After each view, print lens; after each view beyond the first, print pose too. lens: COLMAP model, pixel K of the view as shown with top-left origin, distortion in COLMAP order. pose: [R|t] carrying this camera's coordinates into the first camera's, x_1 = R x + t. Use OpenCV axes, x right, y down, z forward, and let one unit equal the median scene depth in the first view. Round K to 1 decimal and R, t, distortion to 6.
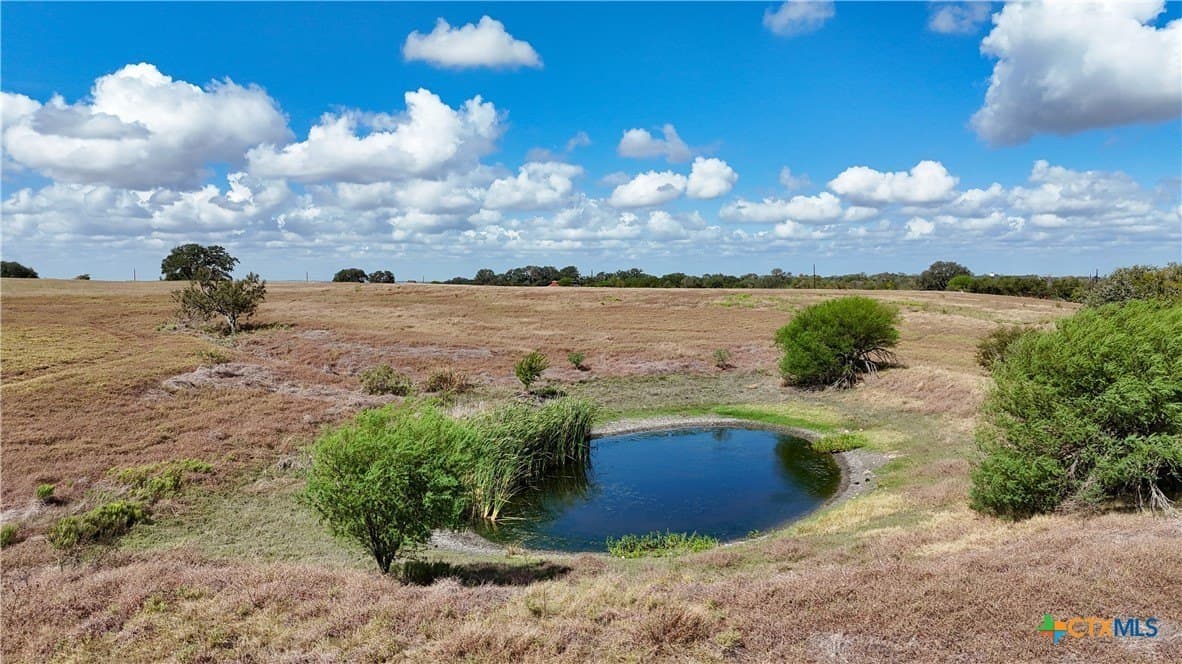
lens RADIAL K [[884.3, 0, 591.0], [0, 884.3, 332.0], [0, 0, 1]] dist [0.076745, -0.074499]
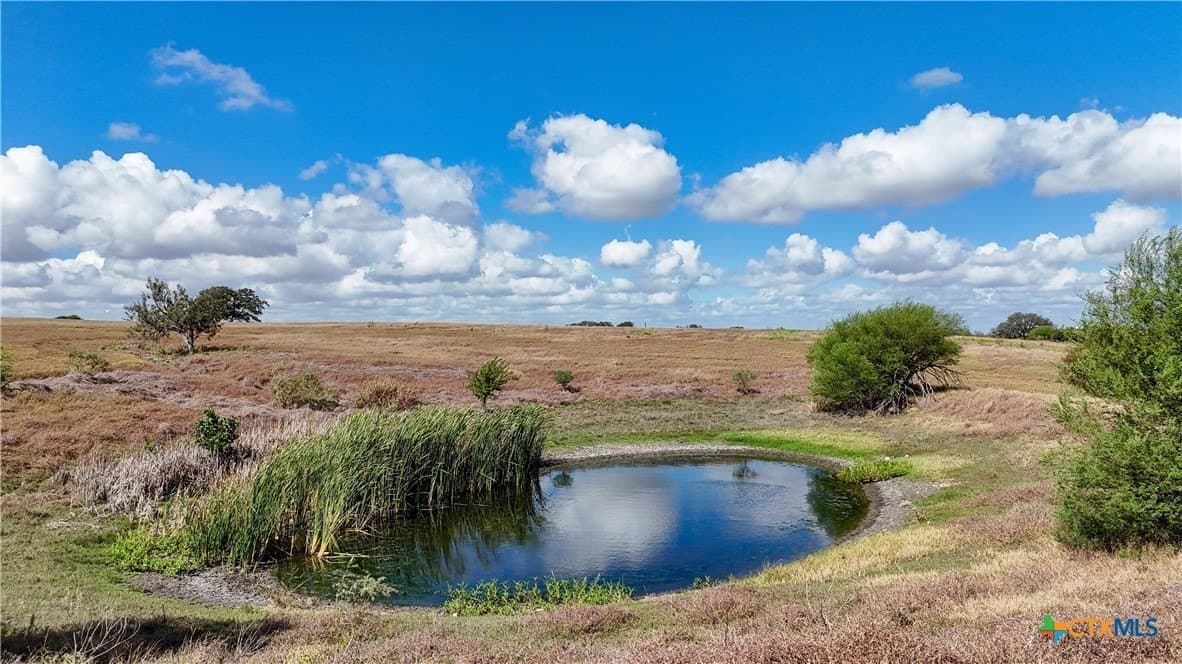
lens RADIAL K [[884.3, 0, 591.0], [0, 884.3, 332.0], [0, 0, 1]] dist [0.076745, -0.074499]
pose [[0.997195, -0.000529, -0.074839, 0.080012], [-0.004769, 0.997494, -0.070592, 0.050615], [0.074689, 0.070751, 0.994694, 0.190516]]
